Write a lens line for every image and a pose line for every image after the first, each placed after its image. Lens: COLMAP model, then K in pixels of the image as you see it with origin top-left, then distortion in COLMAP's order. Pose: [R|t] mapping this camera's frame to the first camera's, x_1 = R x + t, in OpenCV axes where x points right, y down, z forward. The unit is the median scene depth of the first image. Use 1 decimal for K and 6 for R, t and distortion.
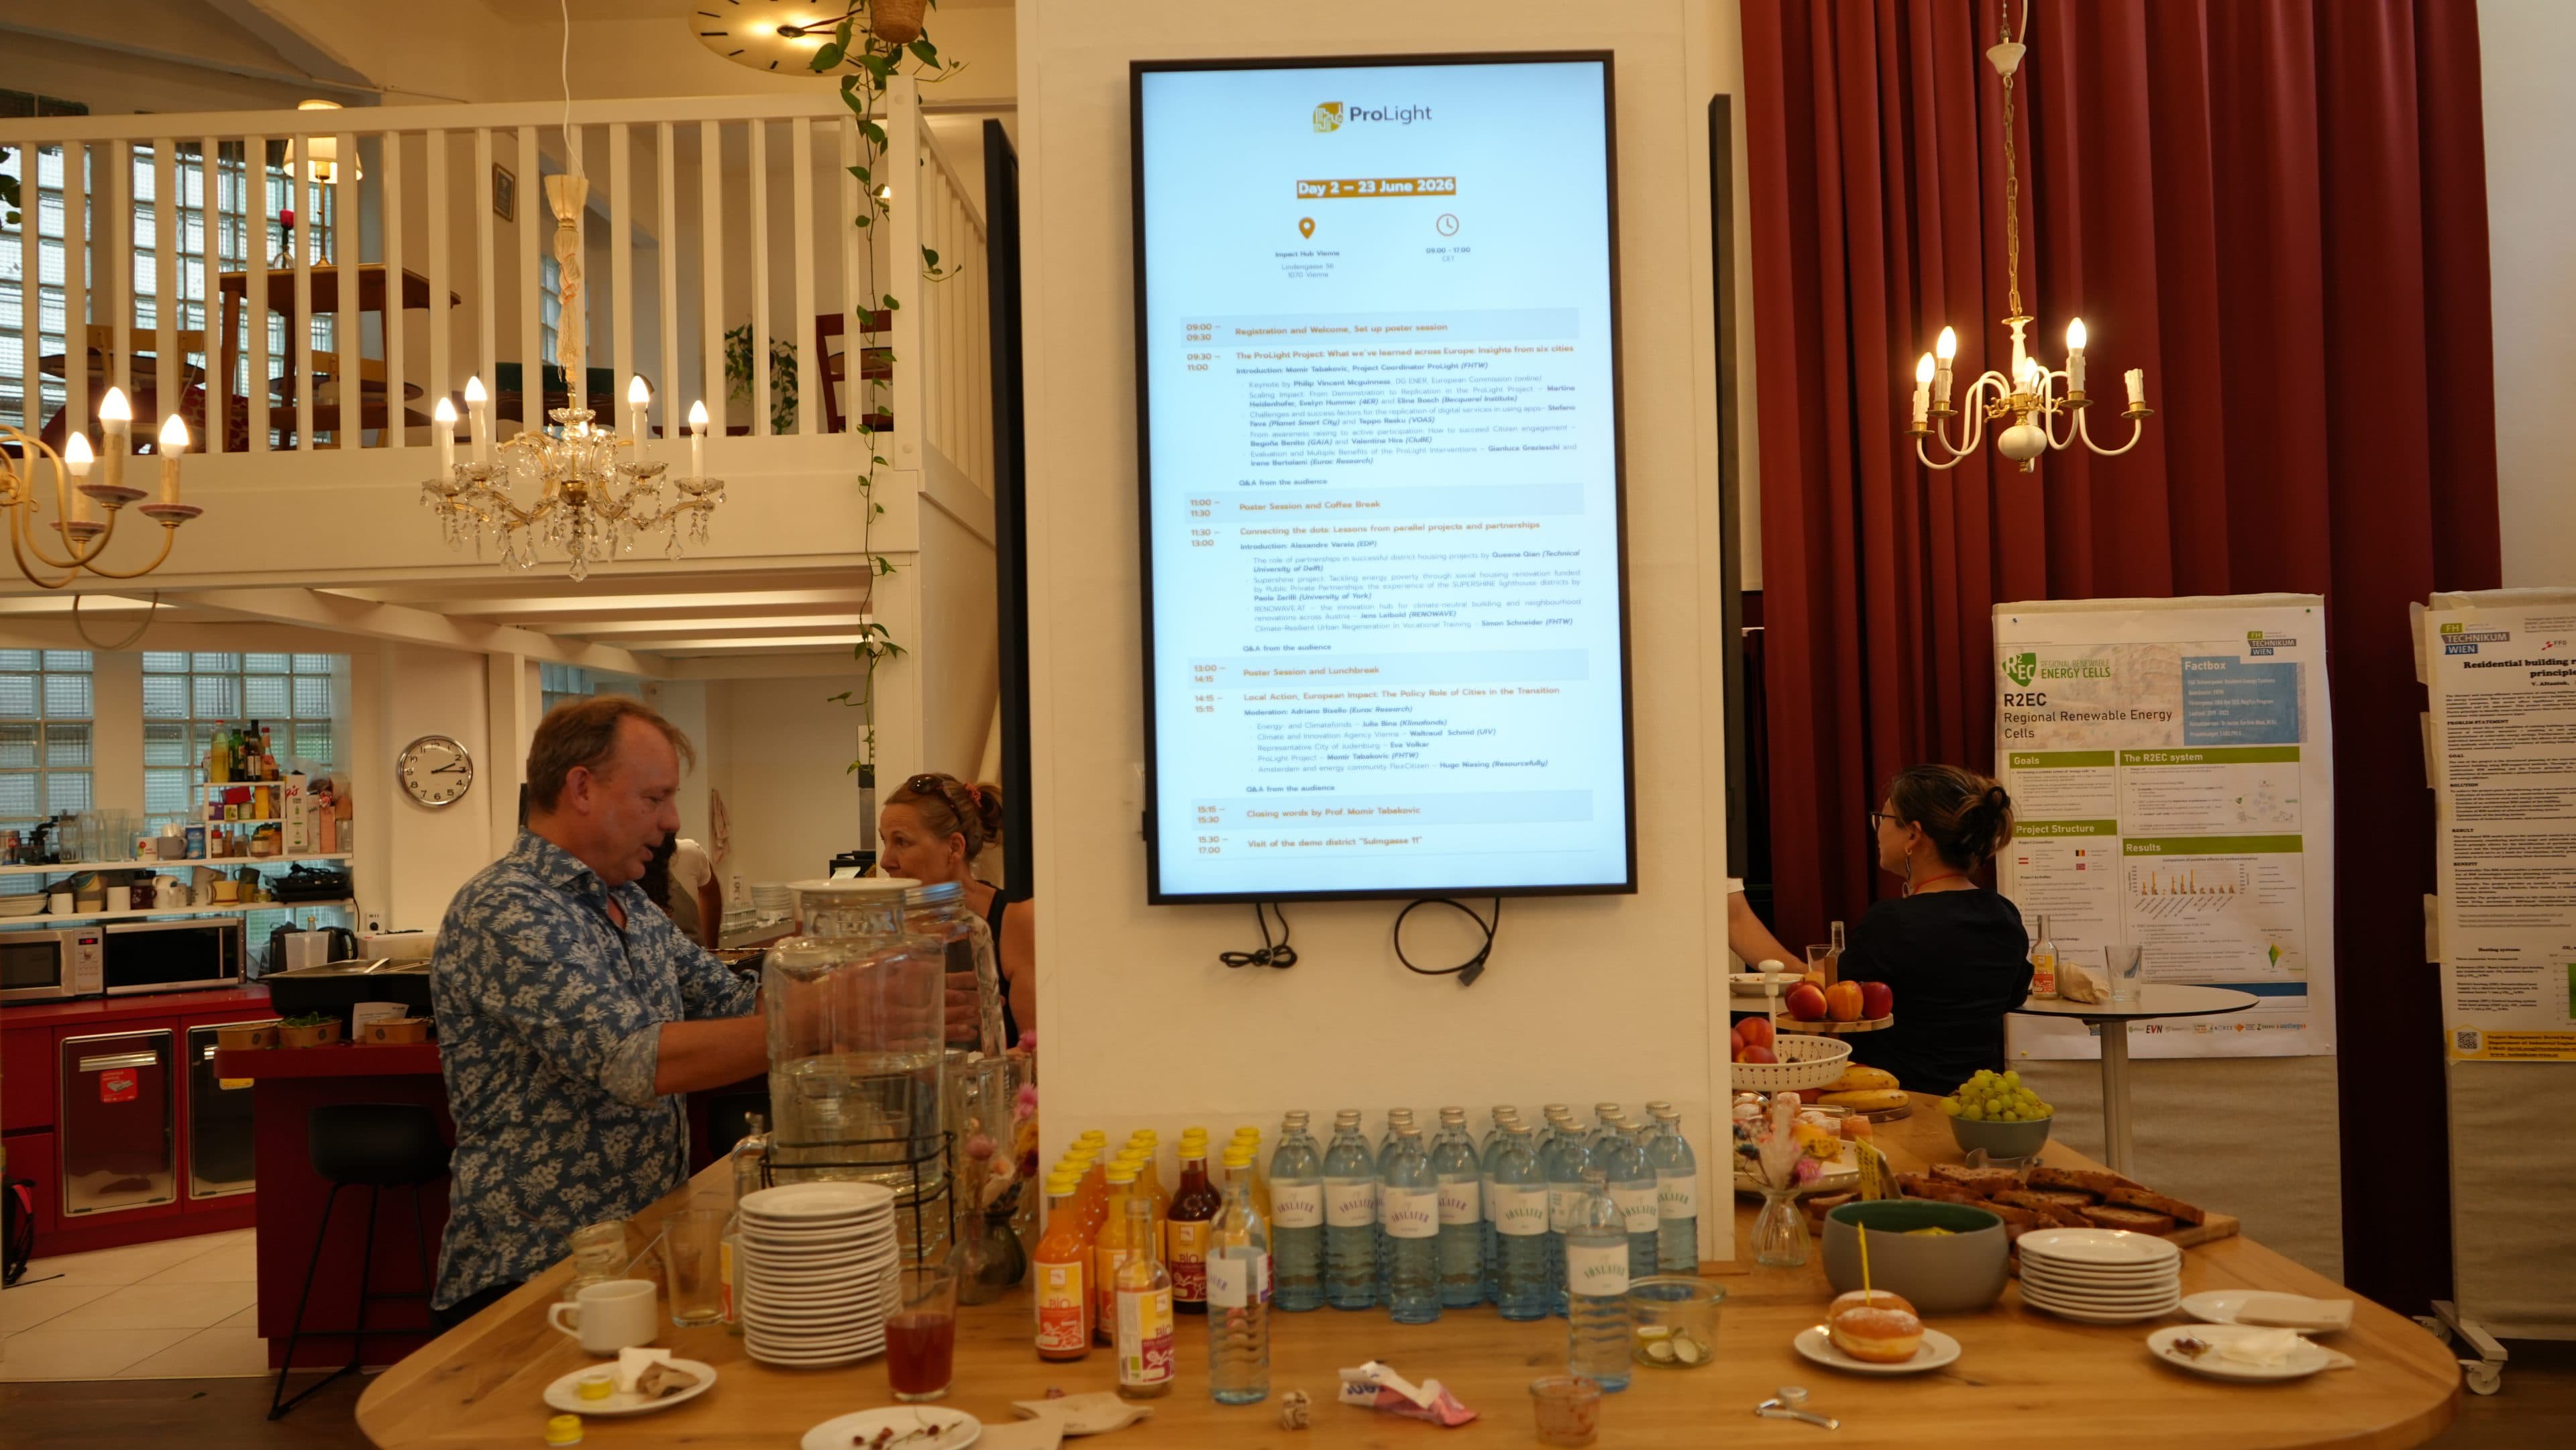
lens RADIAL K [[2073.2, 0, 1288.0], [0, 2073.2, 725.0], [0, 0, 1]] dist [-0.000423, 0.002241]
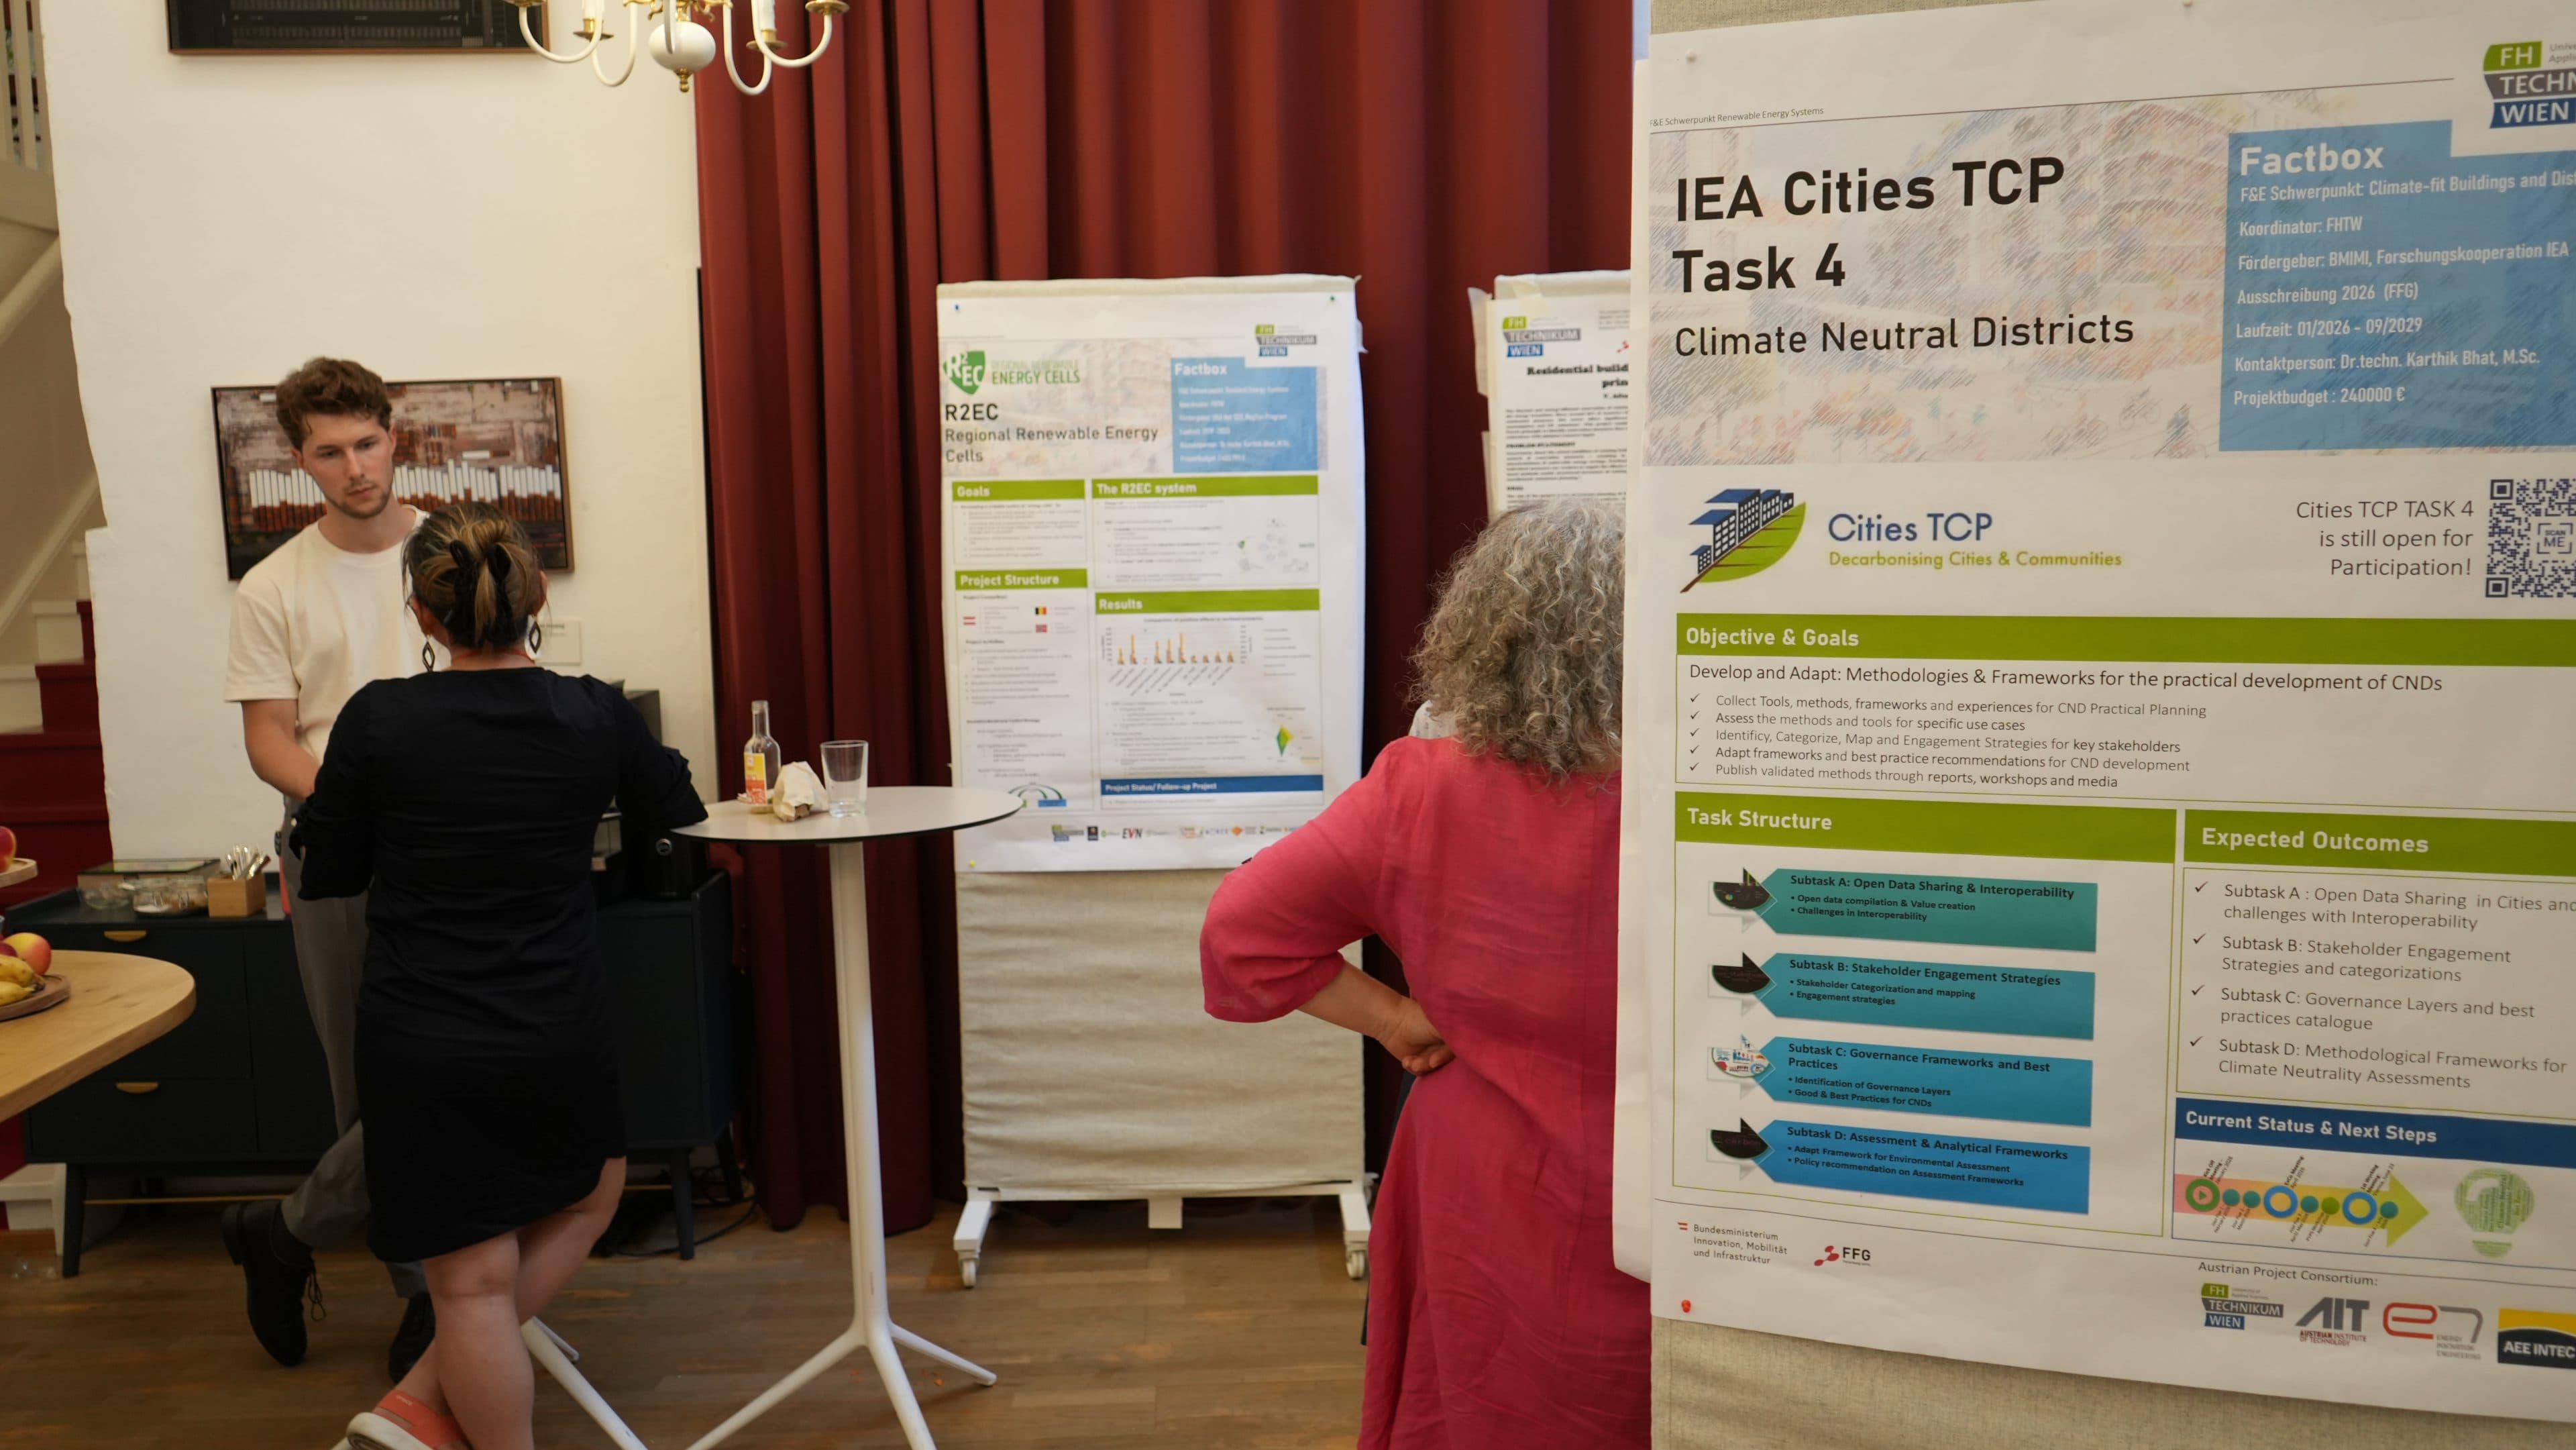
lens RADIAL K [[2073.2, 0, 1288.0], [0, 2073.2, 725.0], [0, 0, 1]] dist [-0.000423, 0.002241]
pose [[0.997981, -0.001758, 0.063485, 0.425627], [-0.006005, 0.992525, 0.121891, 0.008609], [-0.063225, -0.122026, 0.990511, 0.215632]]
